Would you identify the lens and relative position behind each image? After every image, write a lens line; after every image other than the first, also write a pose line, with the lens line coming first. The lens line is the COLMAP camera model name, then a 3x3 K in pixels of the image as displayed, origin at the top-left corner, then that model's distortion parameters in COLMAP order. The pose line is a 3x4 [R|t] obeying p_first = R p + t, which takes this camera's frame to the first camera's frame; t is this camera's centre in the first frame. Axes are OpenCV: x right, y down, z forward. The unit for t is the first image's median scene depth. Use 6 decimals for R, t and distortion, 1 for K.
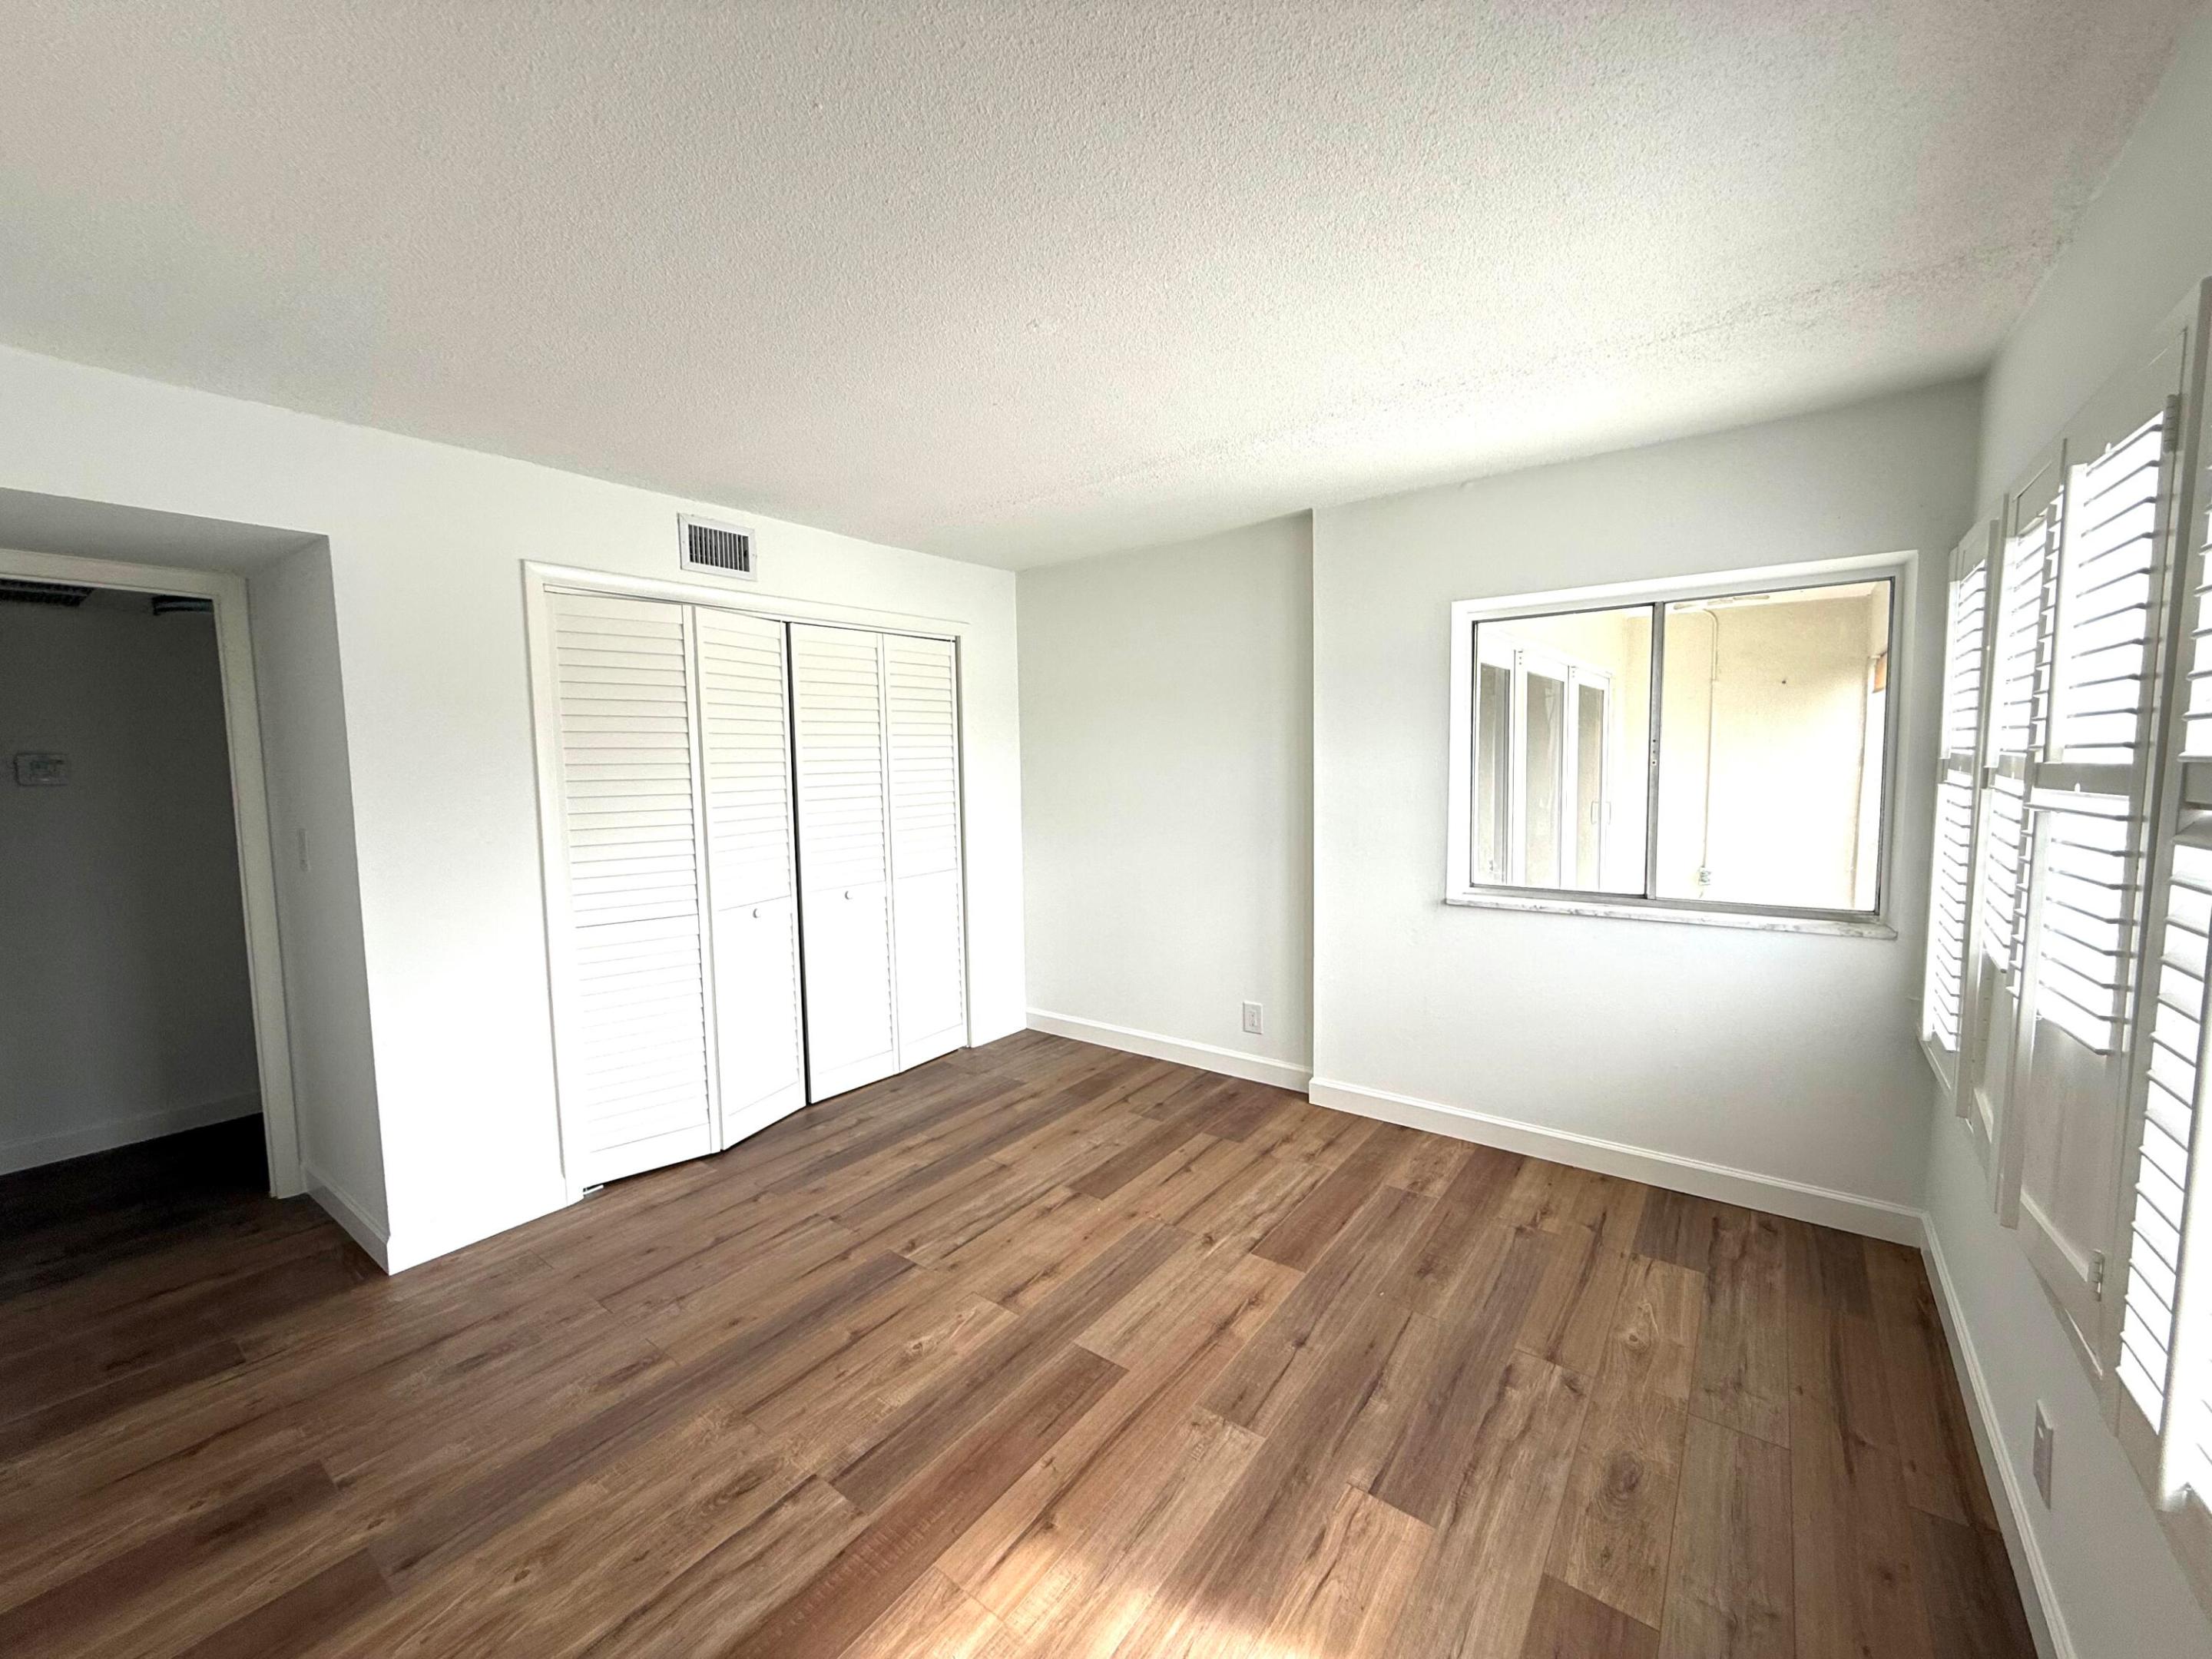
lens RADIAL K [[884.6, 0, 1099.4], [0, 884.6, 831.5], [0, 0, 1]] dist [-0.000572, 0.000600]
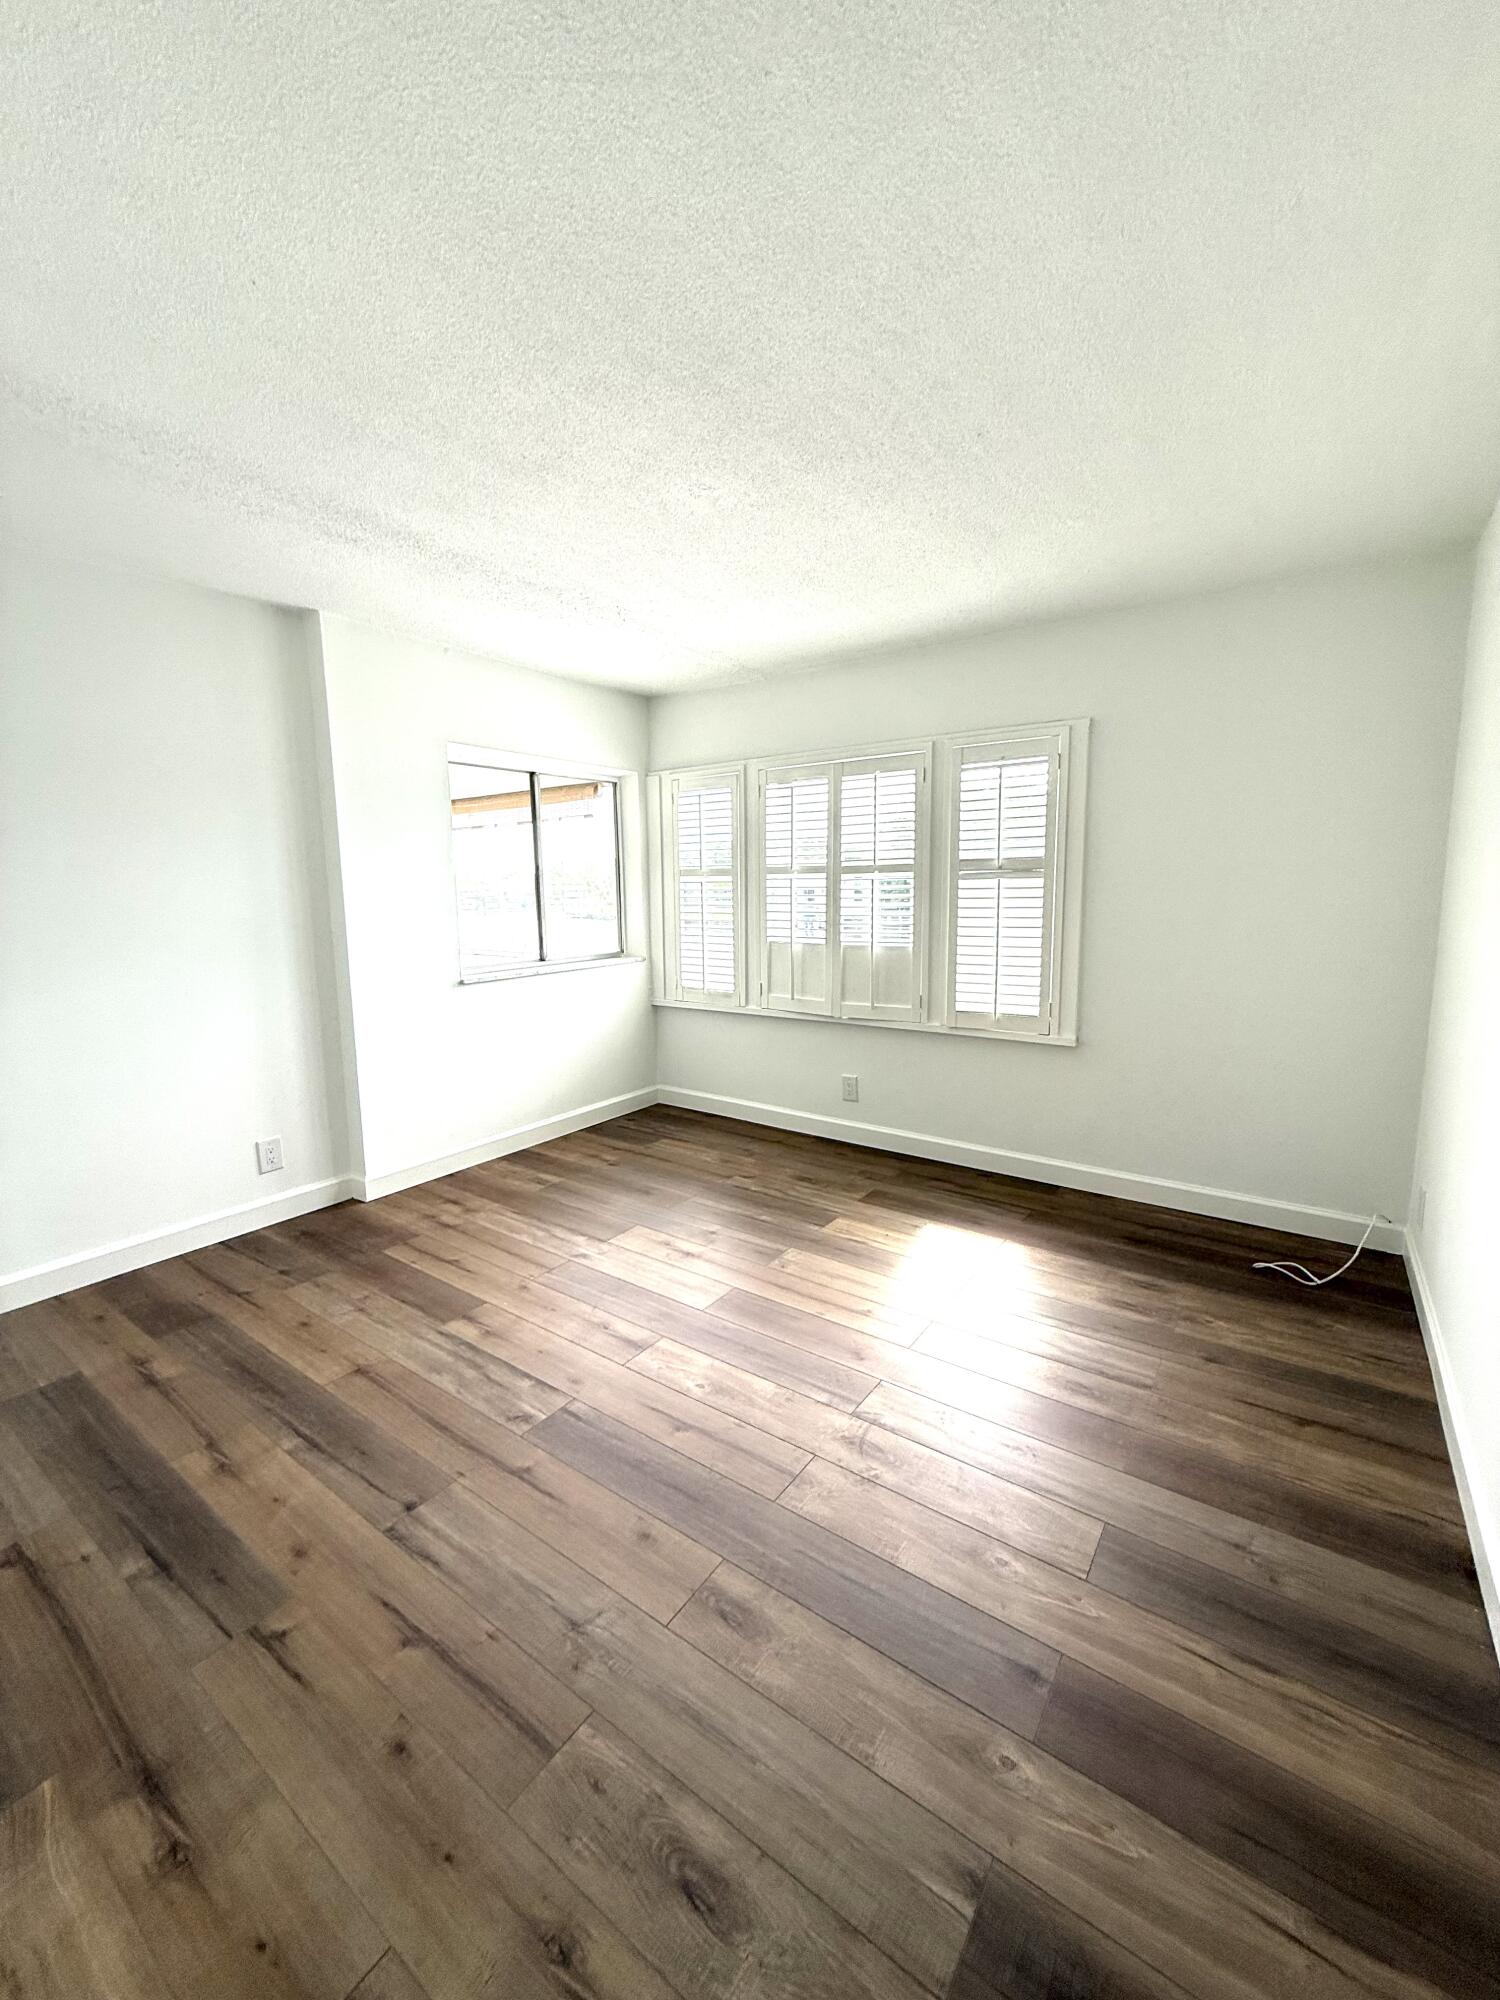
lens RADIAL K [[799.8, 0, 753.4], [0, 799.8, 990.9], [0, 0, 1]] dist [-0.000572, 0.000600]
pose [[-0.040056, -0.113156, 0.992769, -0.843230], [0.096535, 0.988481, 0.116562, -0.000864], [-0.994523, 0.100506, -0.028671, 0.689620]]
